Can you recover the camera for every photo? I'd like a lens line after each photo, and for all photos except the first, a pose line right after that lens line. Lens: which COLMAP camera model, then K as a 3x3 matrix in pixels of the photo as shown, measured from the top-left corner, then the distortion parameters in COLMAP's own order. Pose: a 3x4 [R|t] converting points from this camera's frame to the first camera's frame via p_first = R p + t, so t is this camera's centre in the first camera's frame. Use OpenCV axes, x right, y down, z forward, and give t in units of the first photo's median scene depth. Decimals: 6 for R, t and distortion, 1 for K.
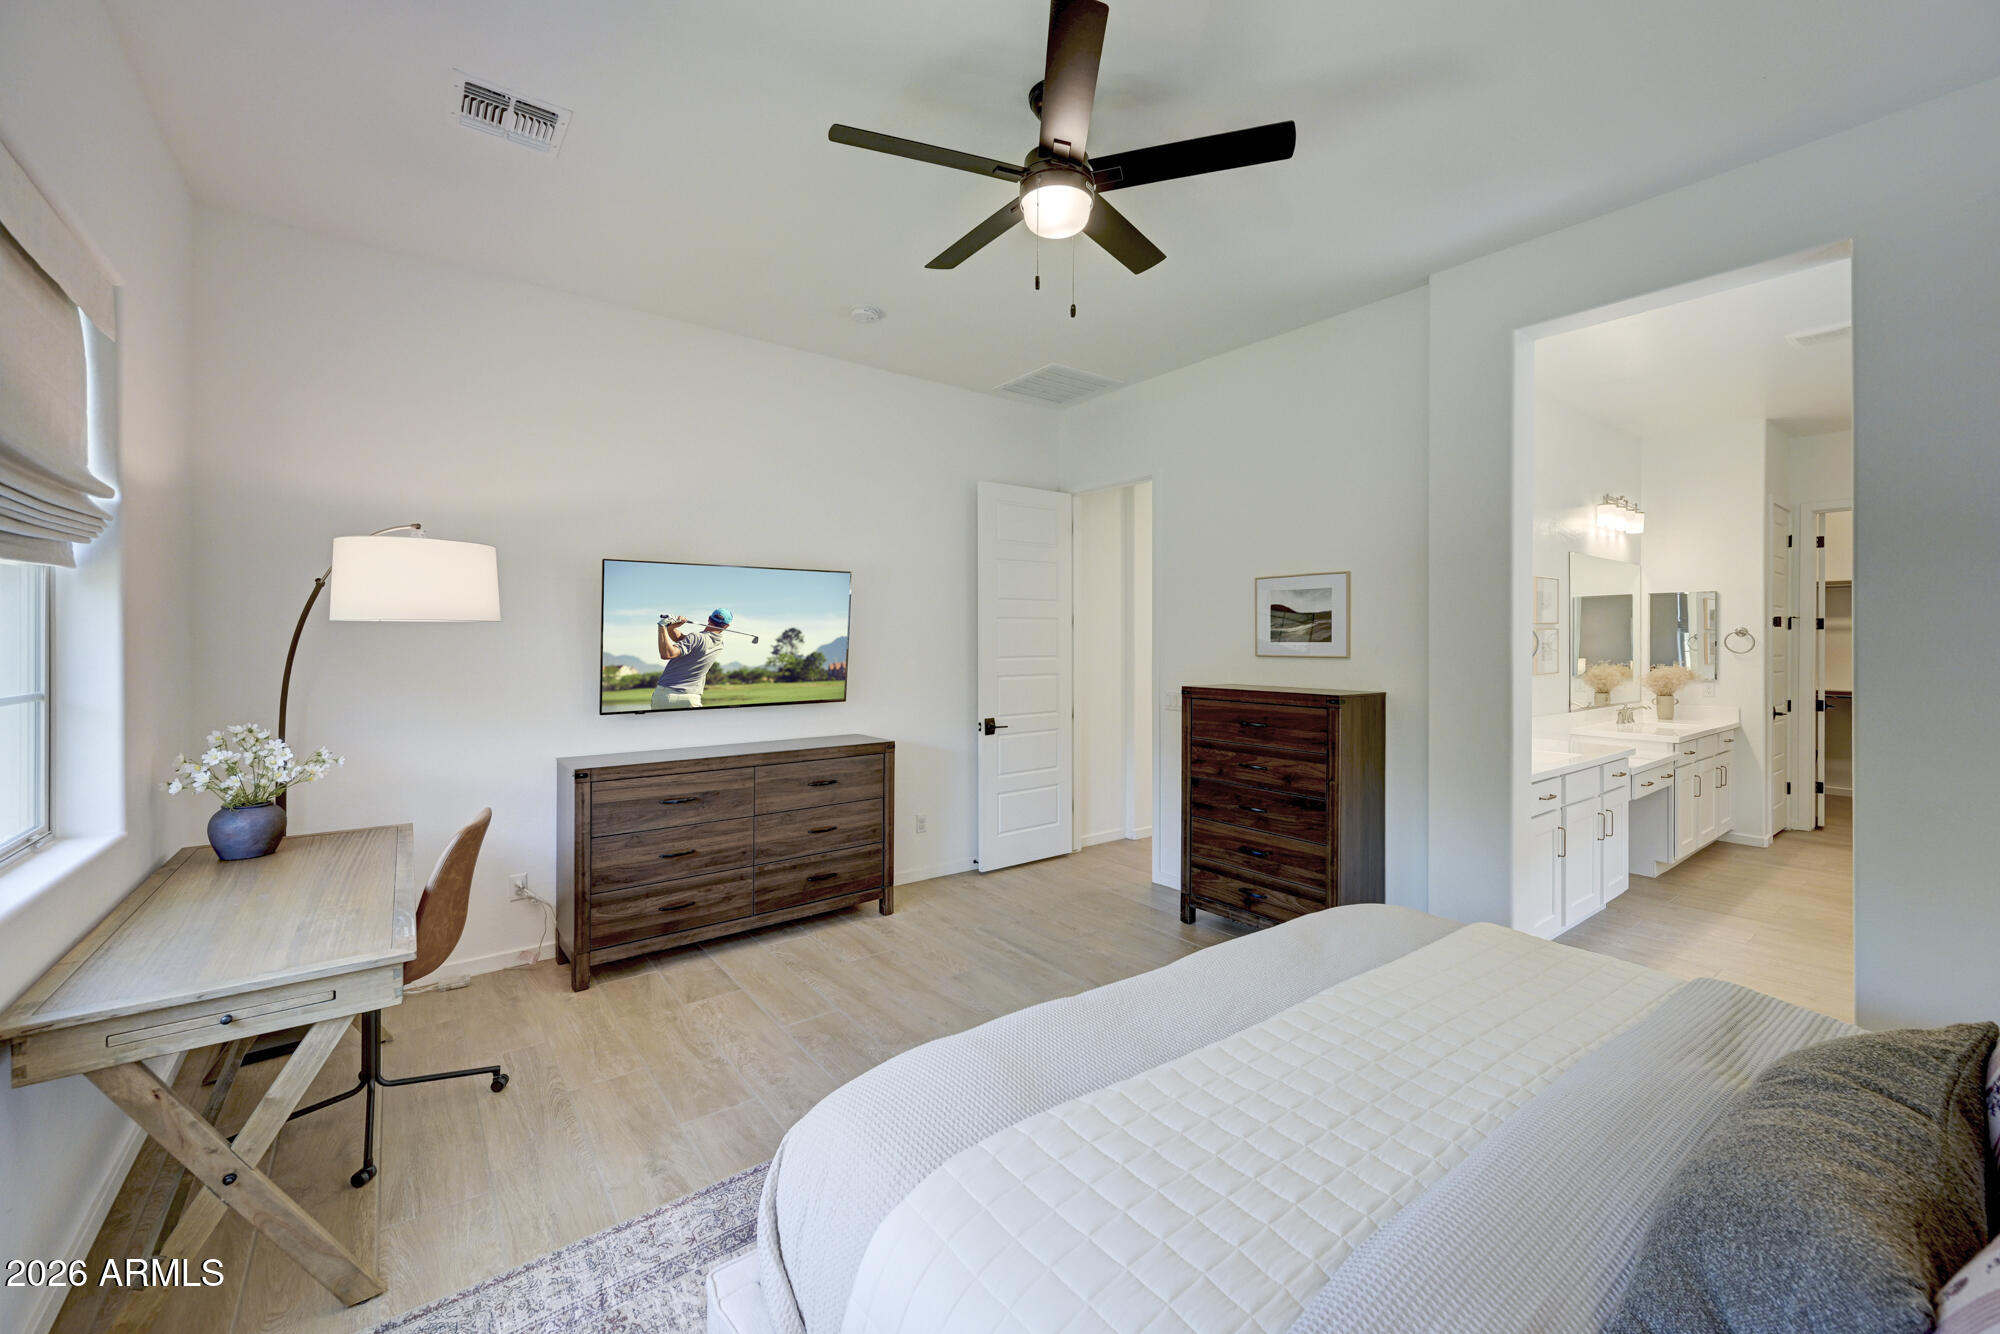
lens RADIAL K [[797.3, 0, 1012.6], [0, 797.3, 641.4], [0, 0, 1]] dist [0.007079, -0.000116]
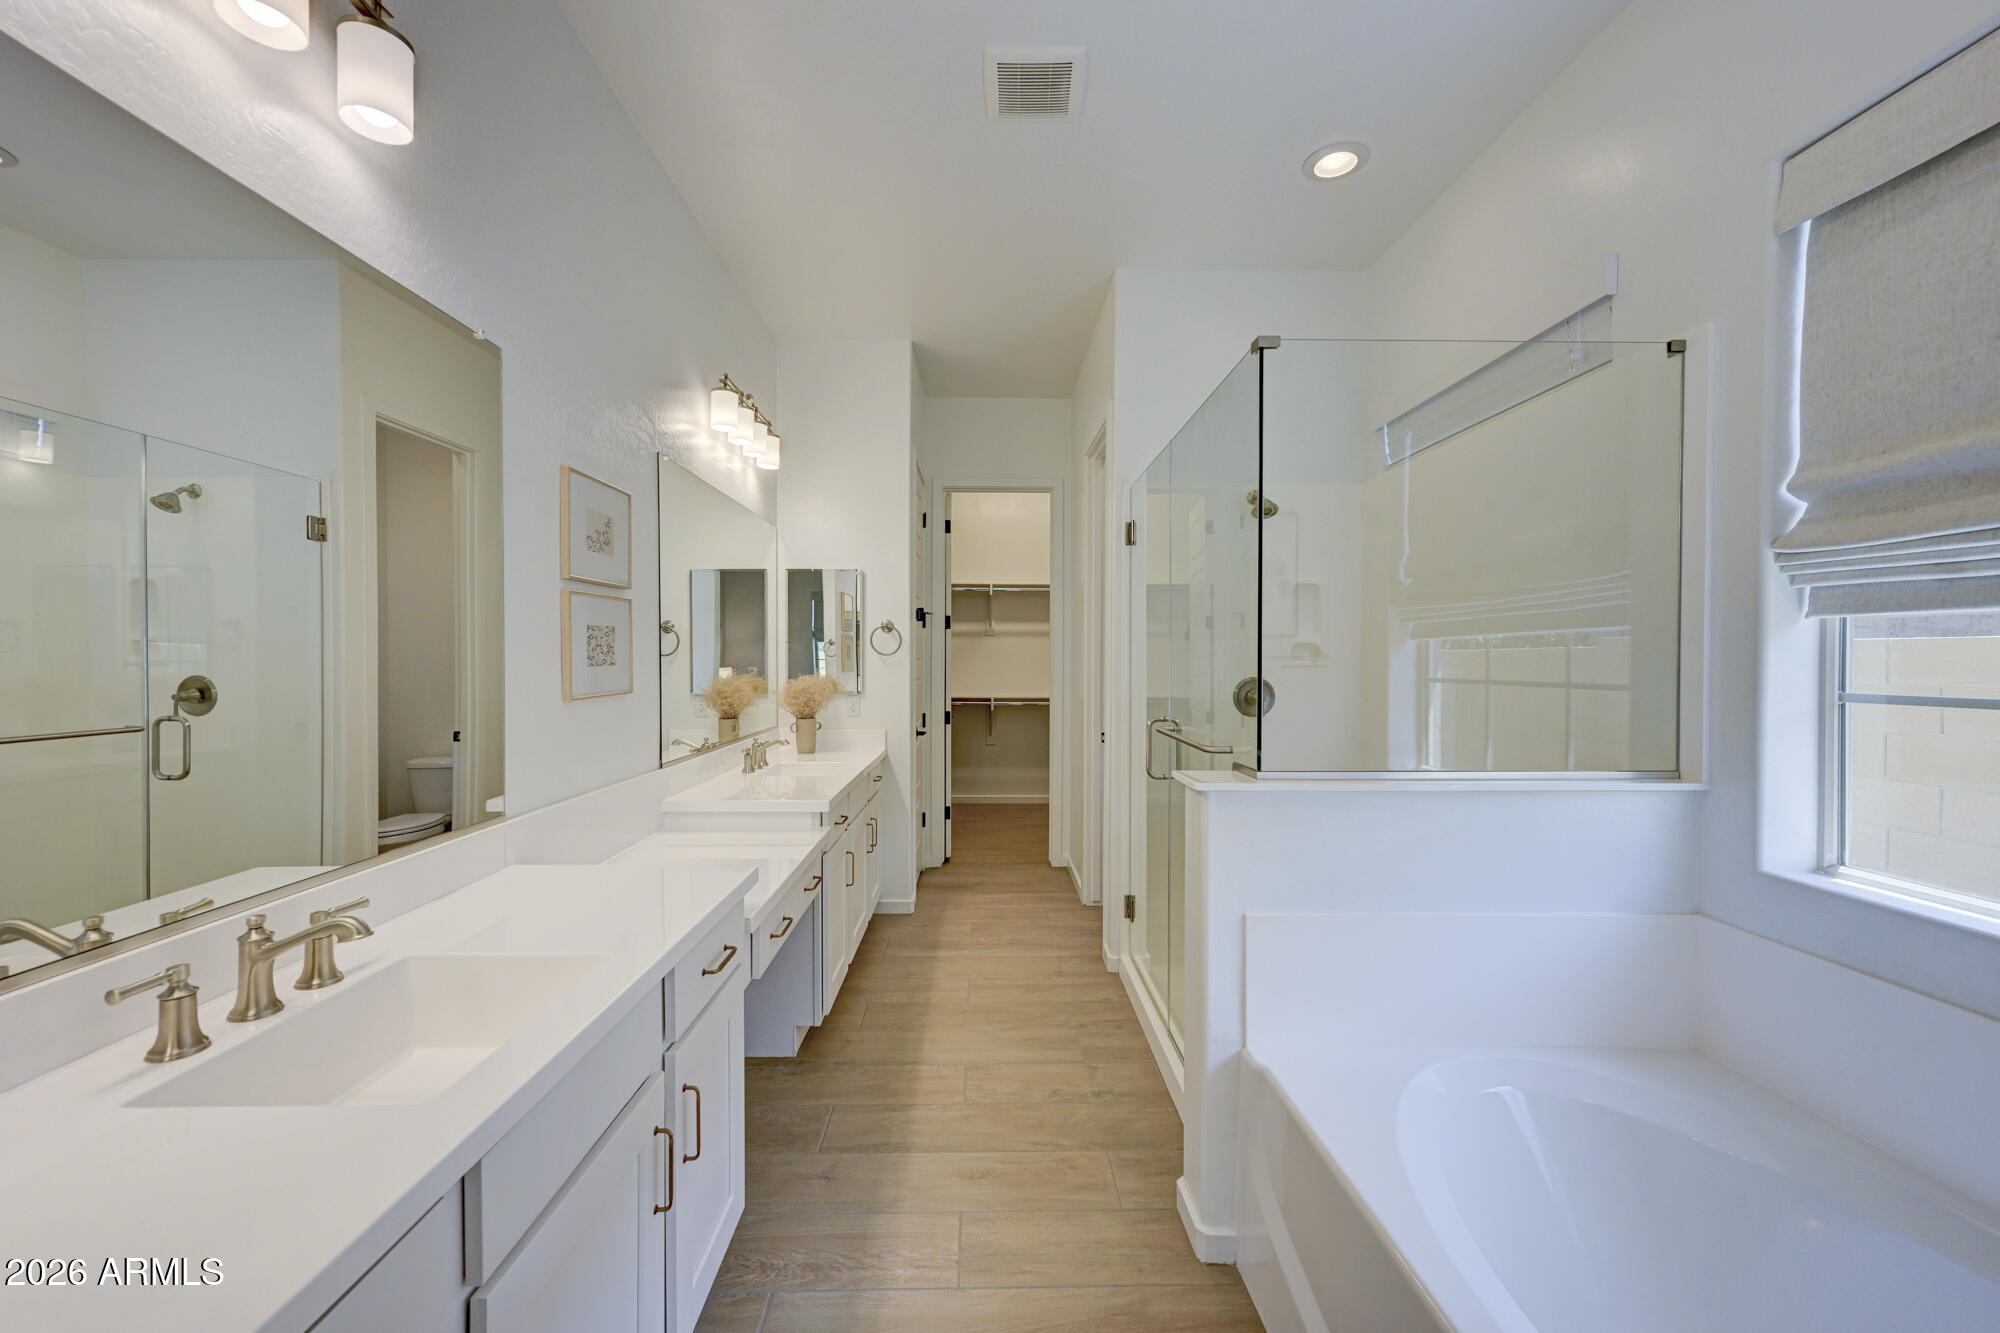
lens RADIAL K [[797.3, 0, 999.1], [0, 797.3, 665.0], [0, 0, 1]] dist [0.007079, -0.000116]
pose [[0.599786, -0.009138, 0.800108, 0.374298], [0.000907, 0.999942, 0.010741, 0.015390], [-0.800160, -0.005717, 0.599760, 0.466495]]
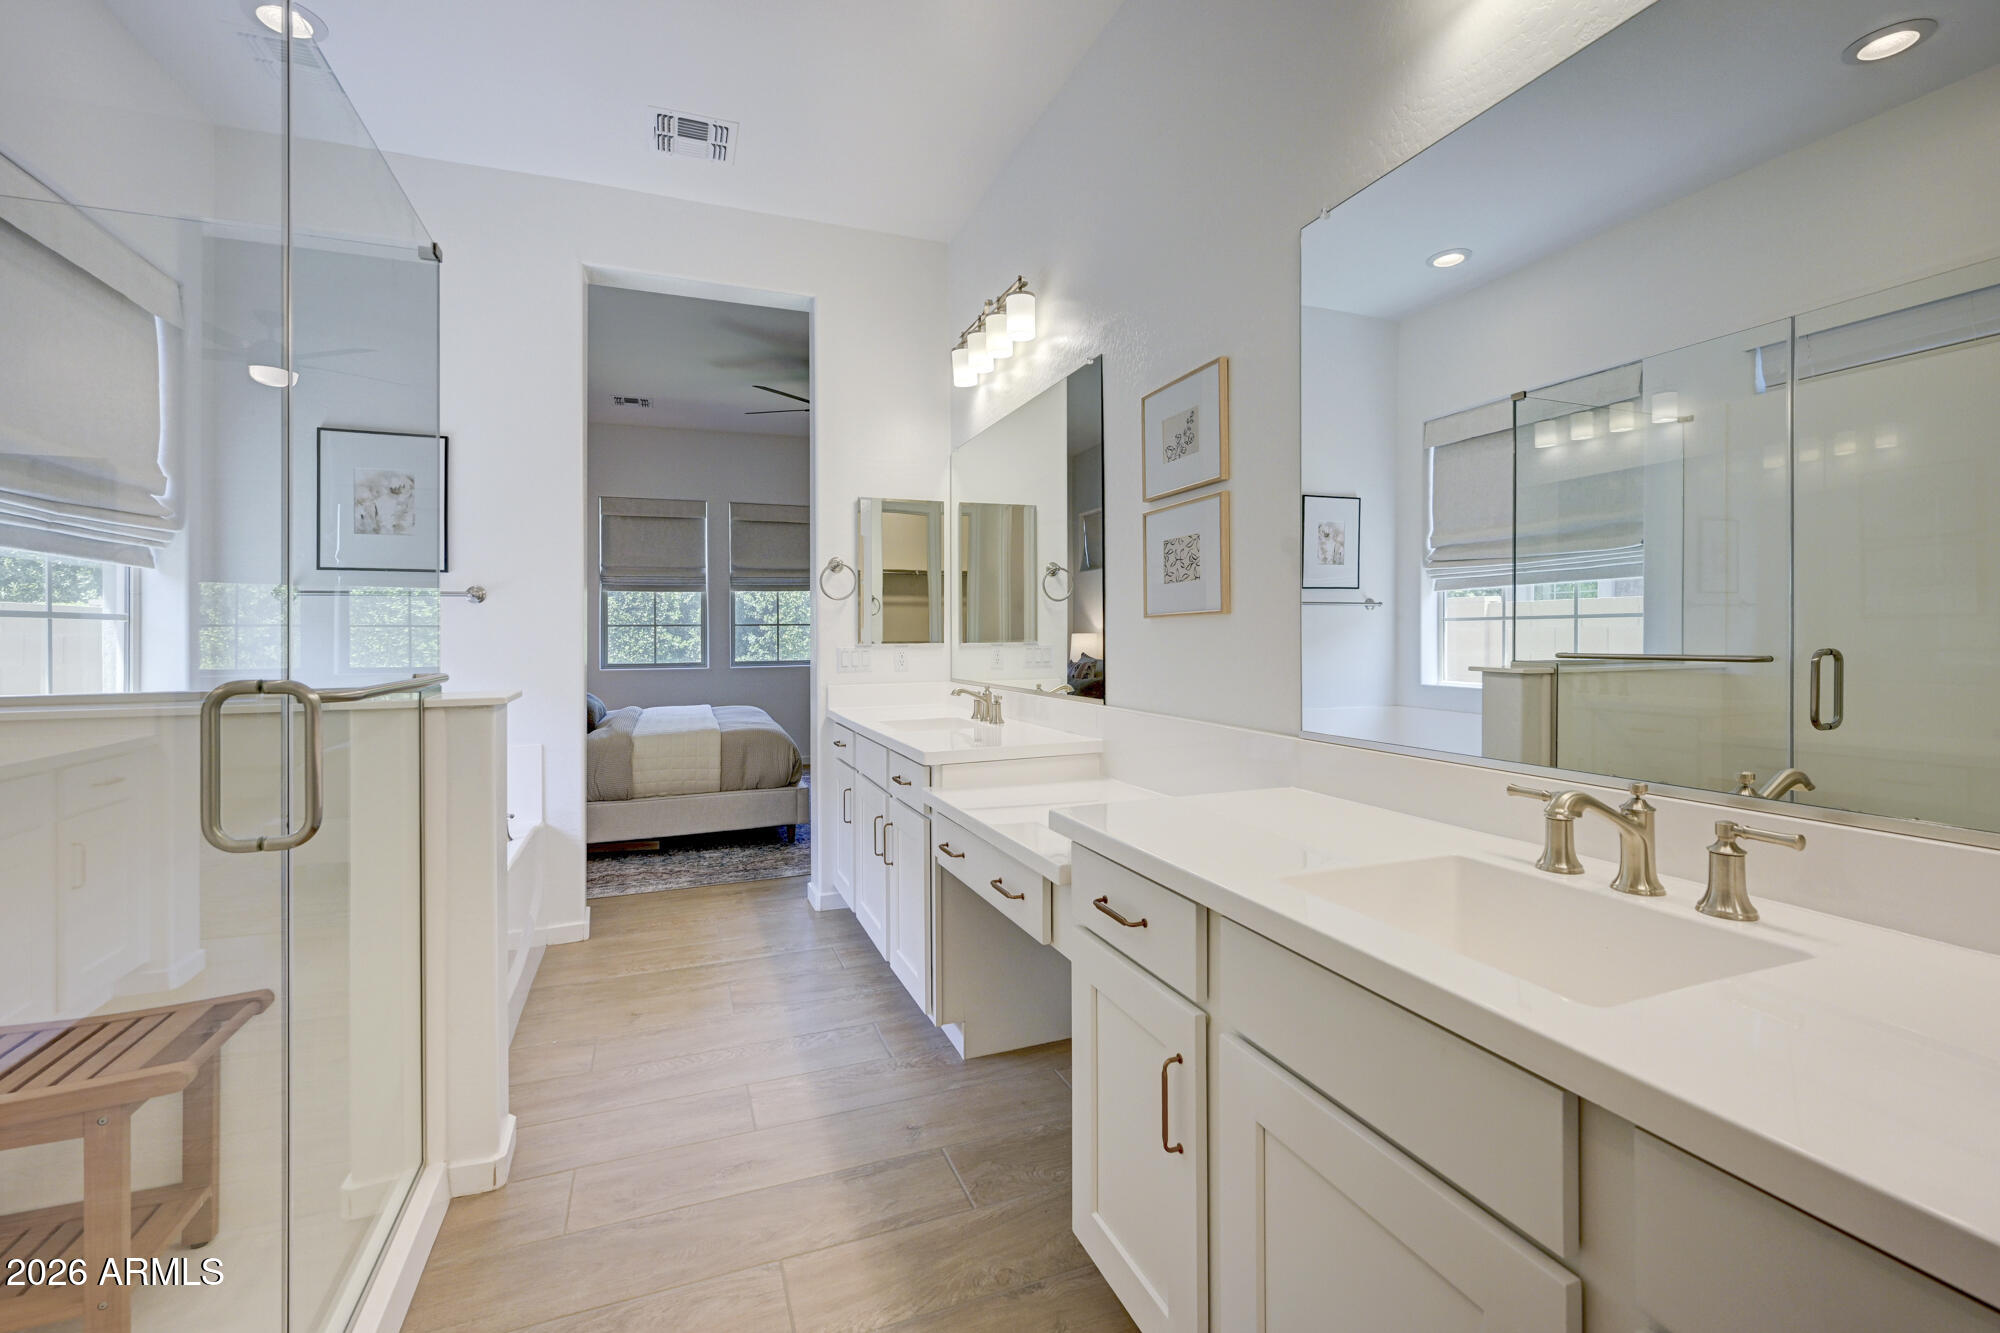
lens RADIAL K [[841.2, 0, 994.3], [0, 841.2, 624.7], [0, 0, 1]] dist [-0.000100, 0.000030]
pose [[-0.288997, -0.002157, -0.957327, 1.230969], [0.001168, 0.999996, -0.002605, 0.051794], [0.957329, -0.001871, -0.288994, 1.088498]]
